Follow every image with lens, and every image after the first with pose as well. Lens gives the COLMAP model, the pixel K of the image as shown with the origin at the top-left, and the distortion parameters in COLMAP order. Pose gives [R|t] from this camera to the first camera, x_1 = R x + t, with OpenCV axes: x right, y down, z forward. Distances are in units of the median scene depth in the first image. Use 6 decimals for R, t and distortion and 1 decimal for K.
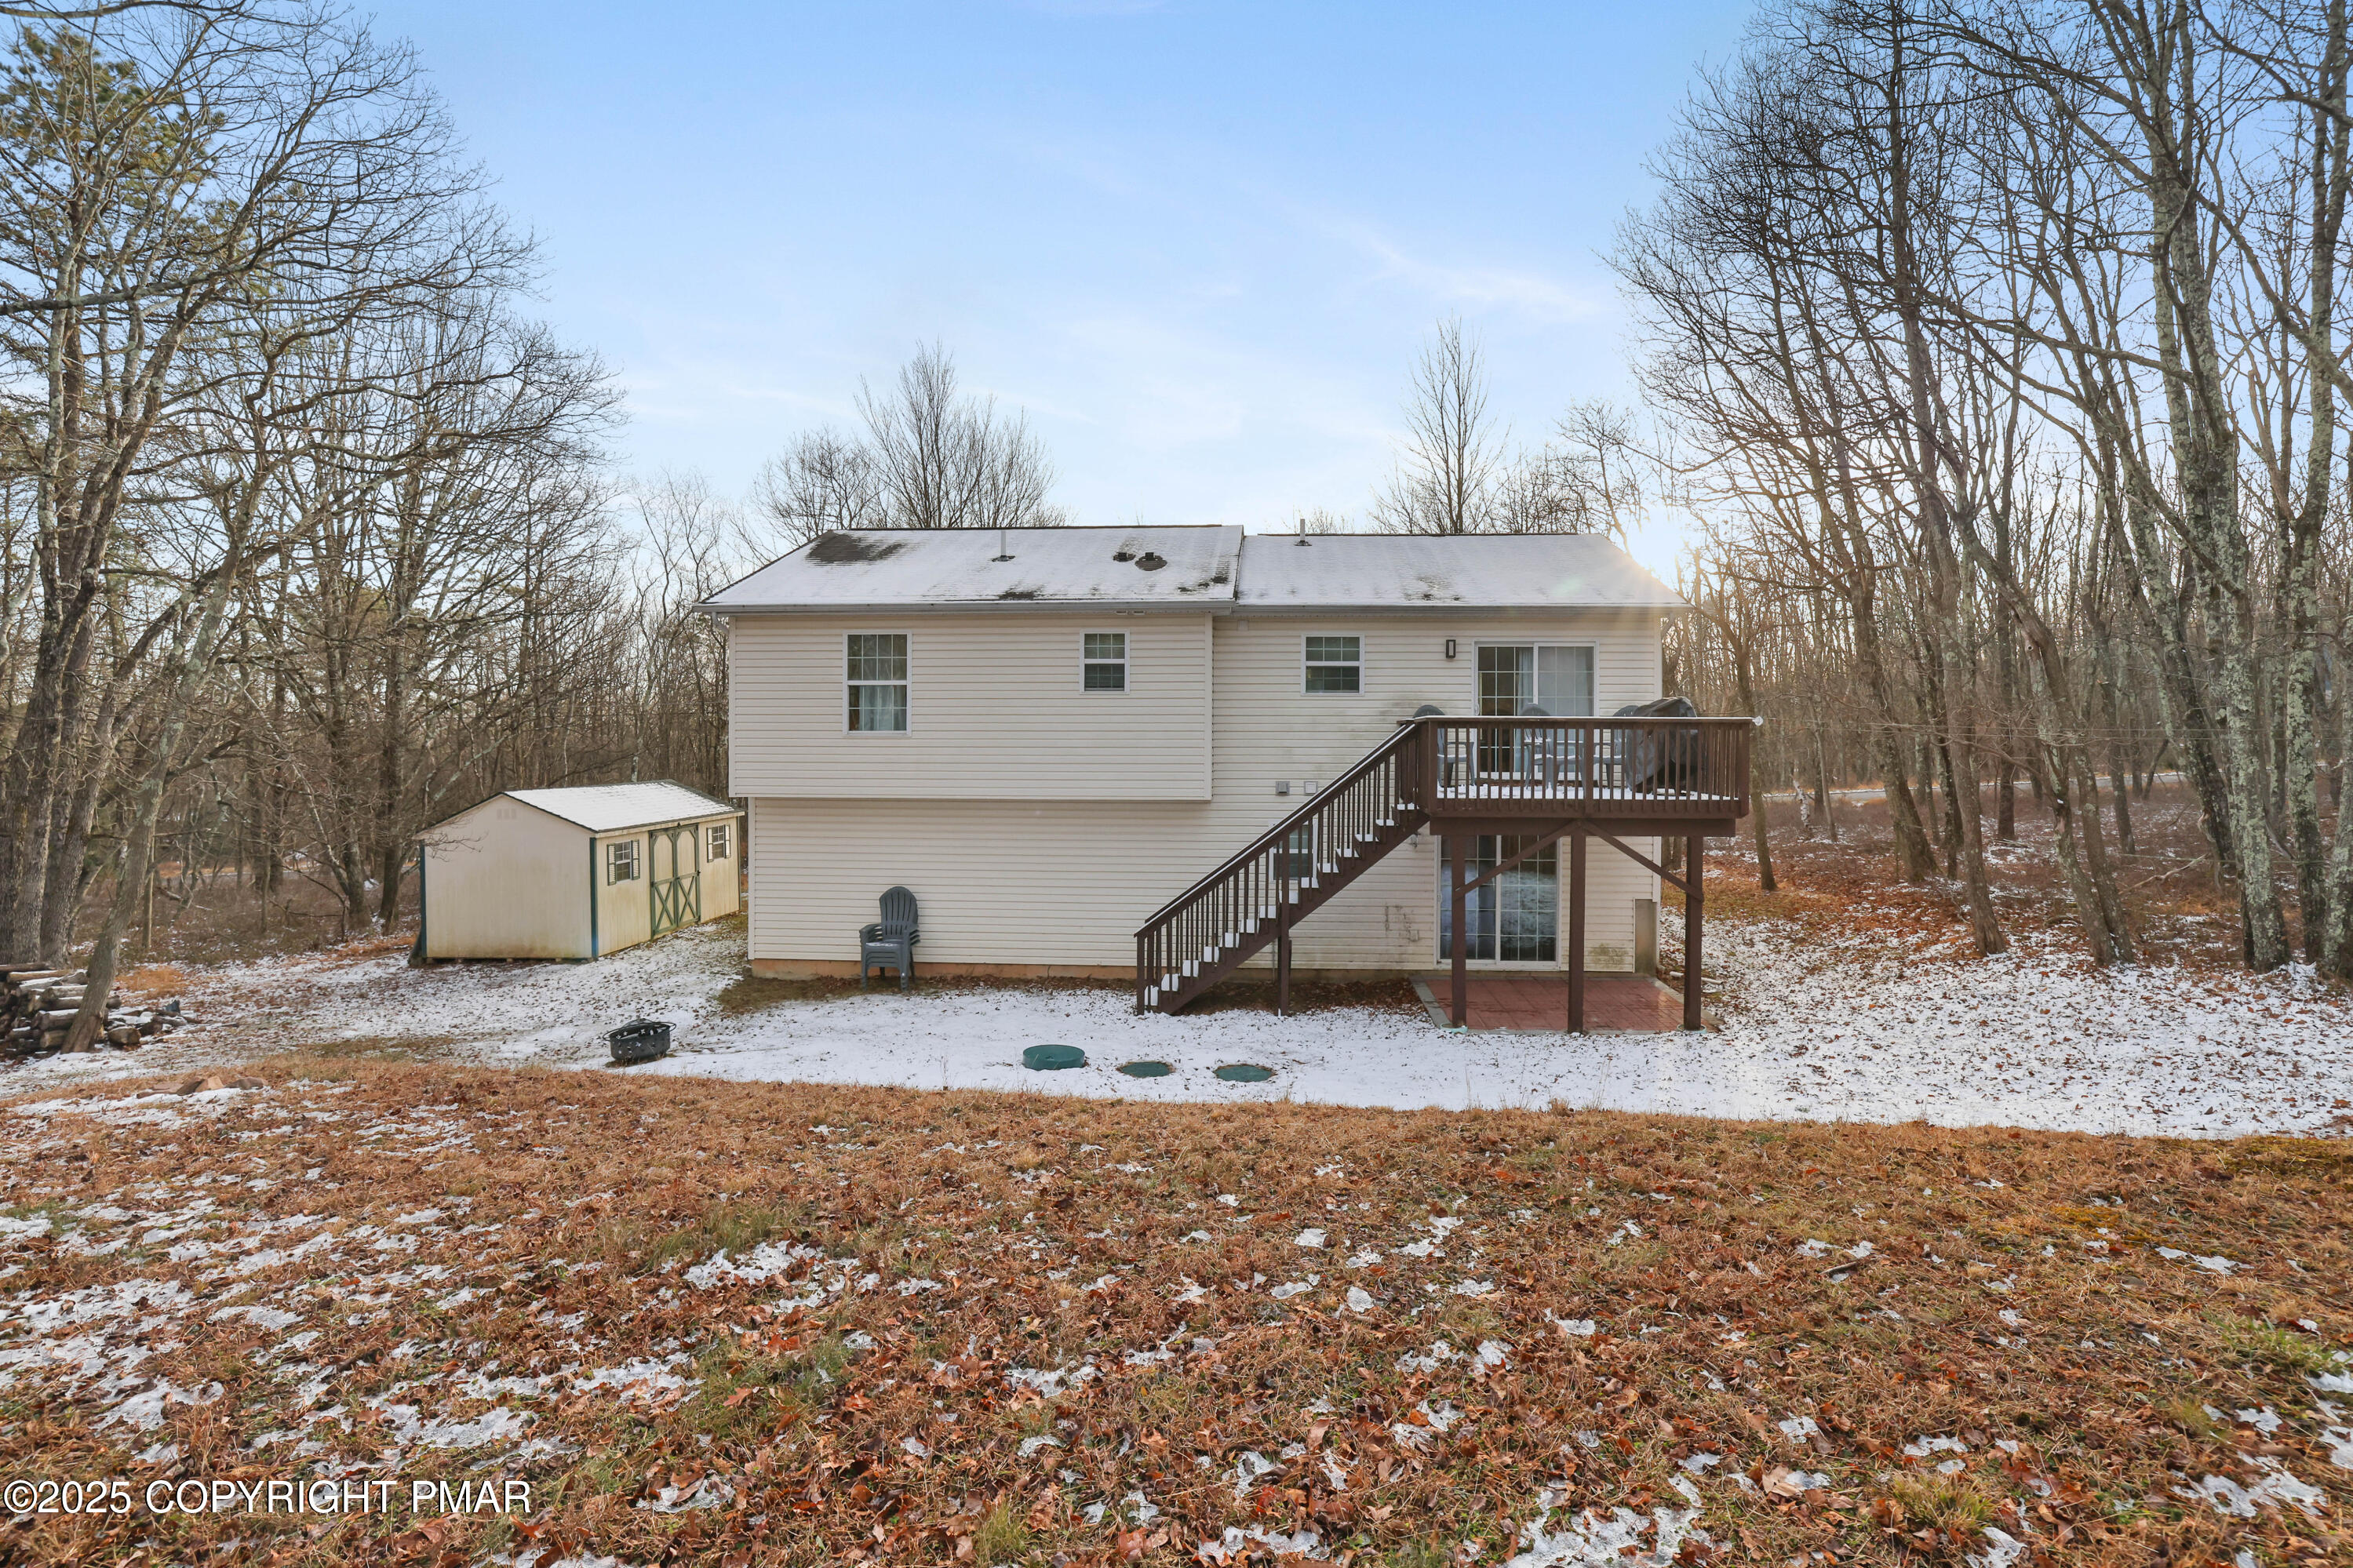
lens RADIAL K [[1084.9, 0, 1204.6], [0, 1084.9, 742.8], [0, 0, 1]] dist [-0.000077, 0.000062]
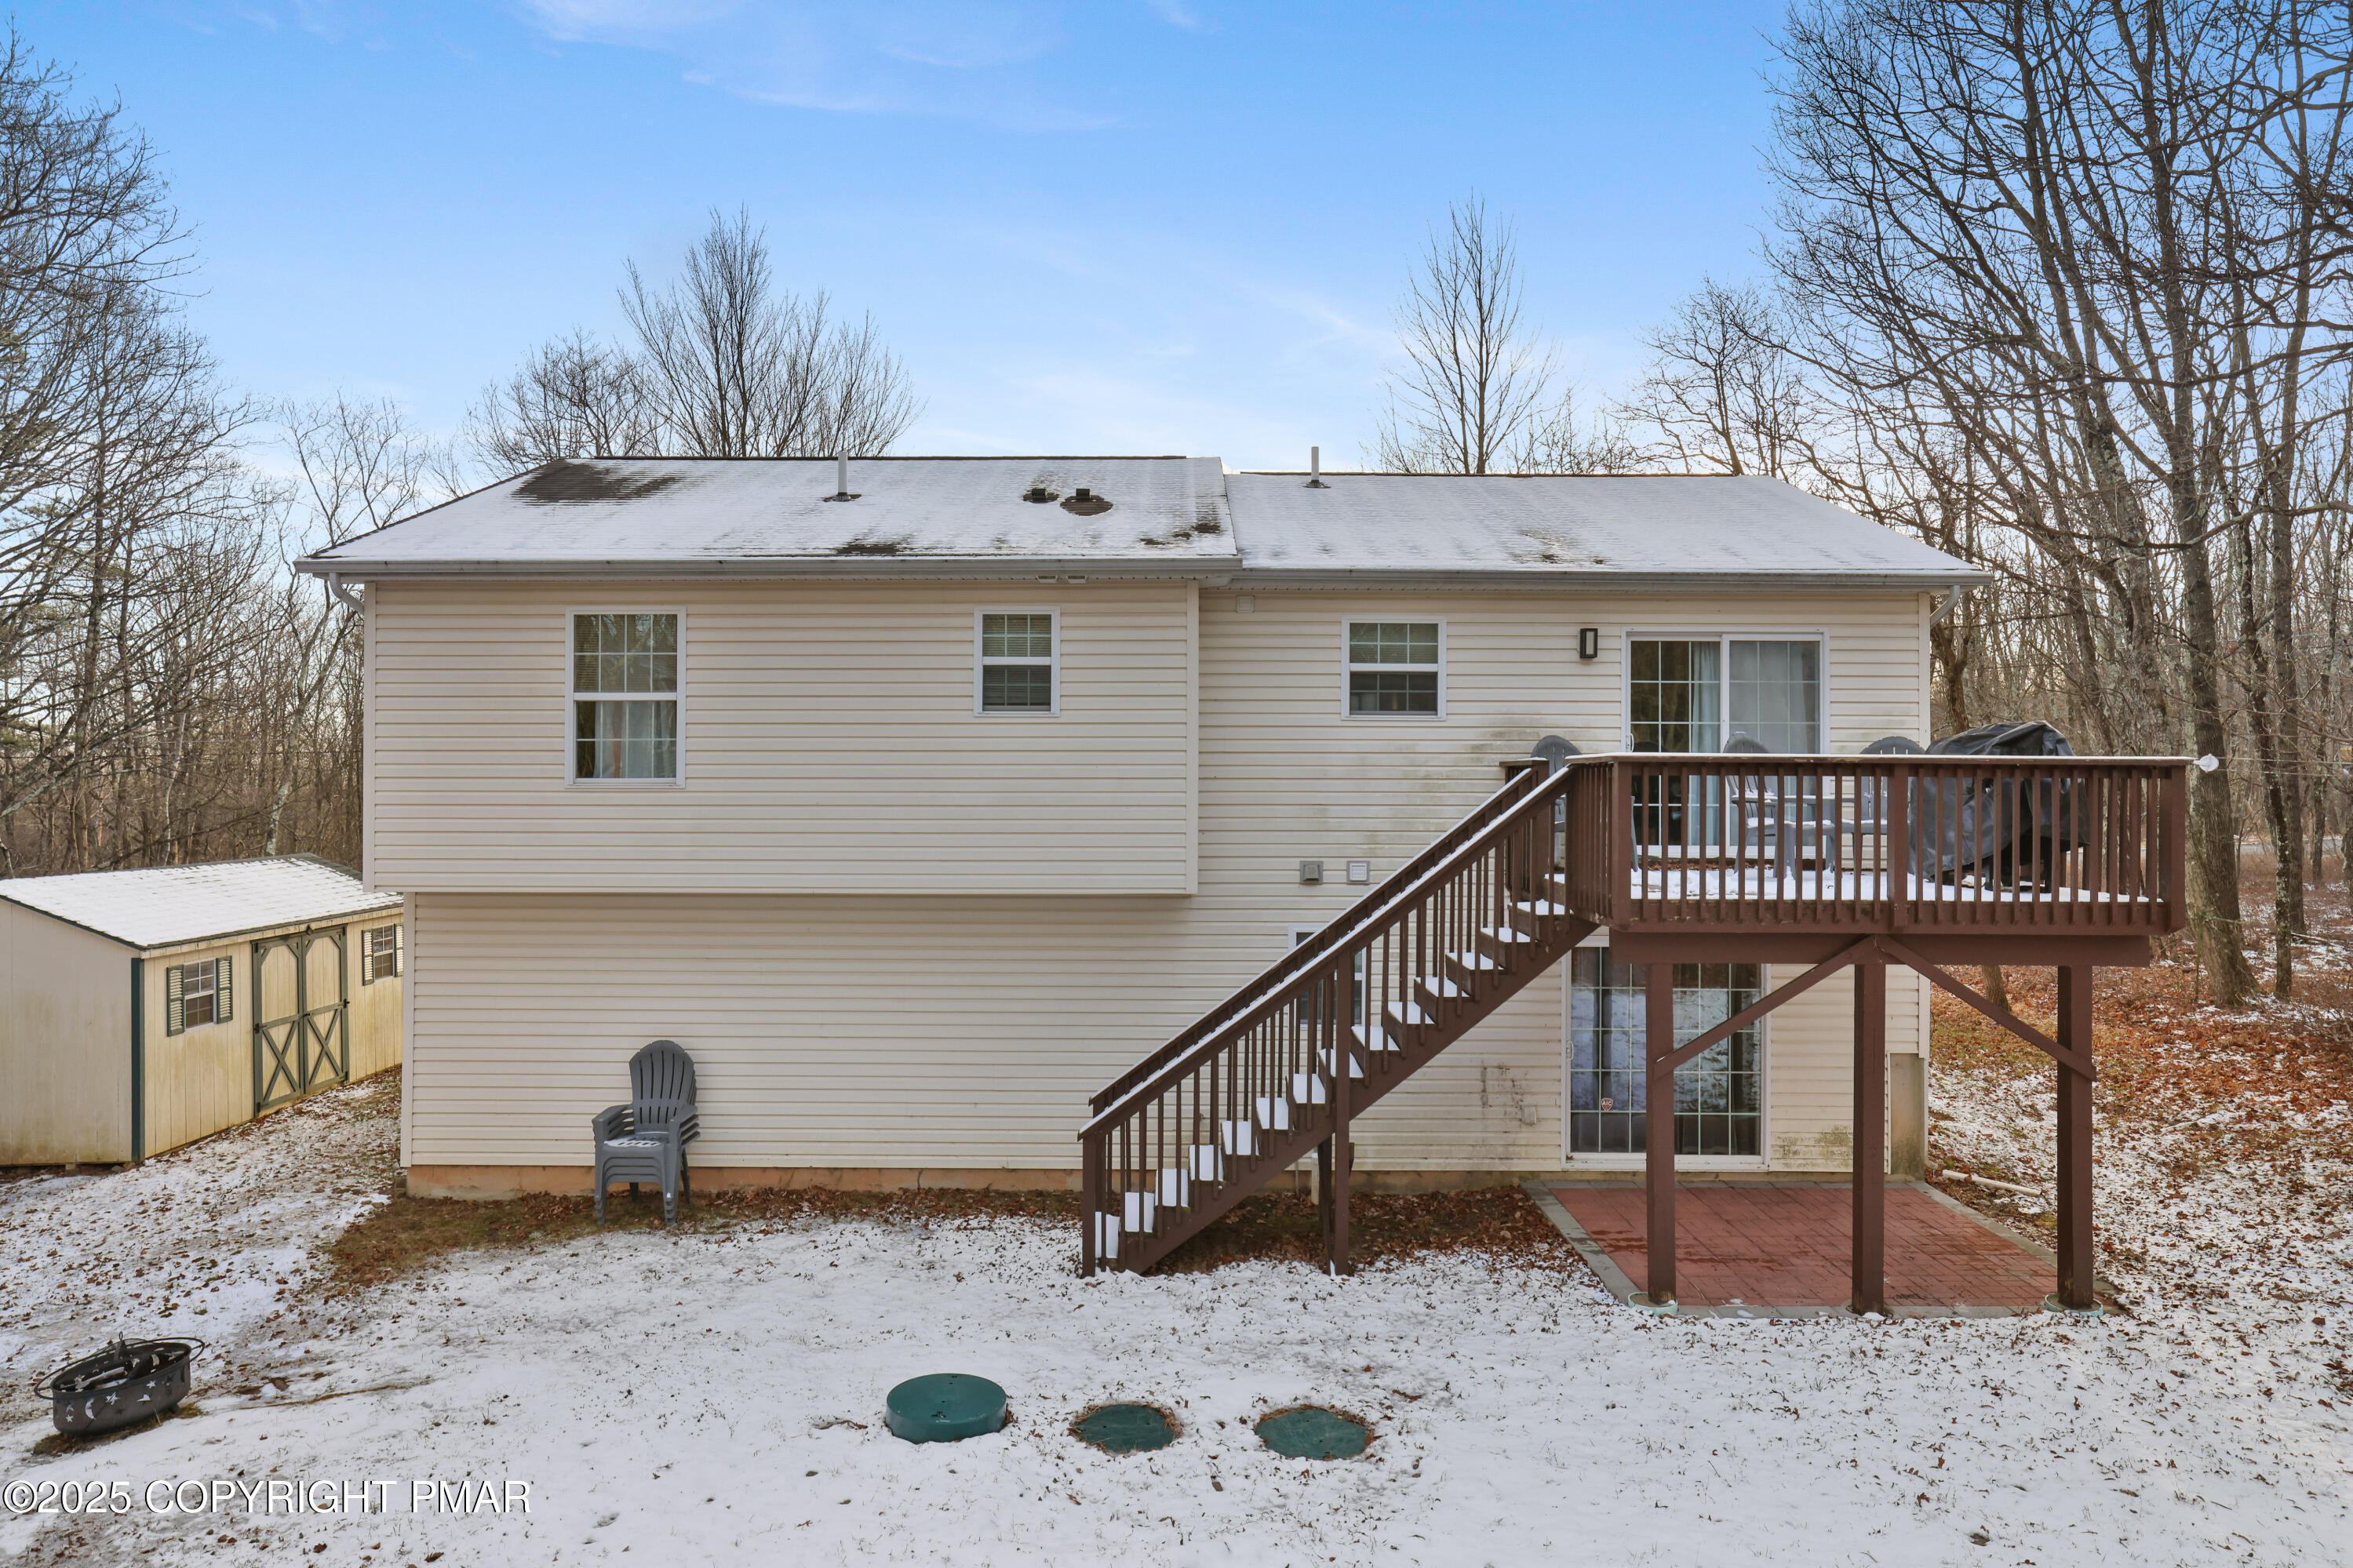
lens RADIAL K [[1343.4, 0, 1176.5], [0, 1343.4, 784.0], [0, 0, 1]] dist [0.019503, 0.000736]
pose [[0.997821, -0.000522, 0.065975, -0.053199], [0.000760, 0.999993, -0.003585, -0.005104], [-0.065973, 0.003628, 0.997815, 0.257671]]
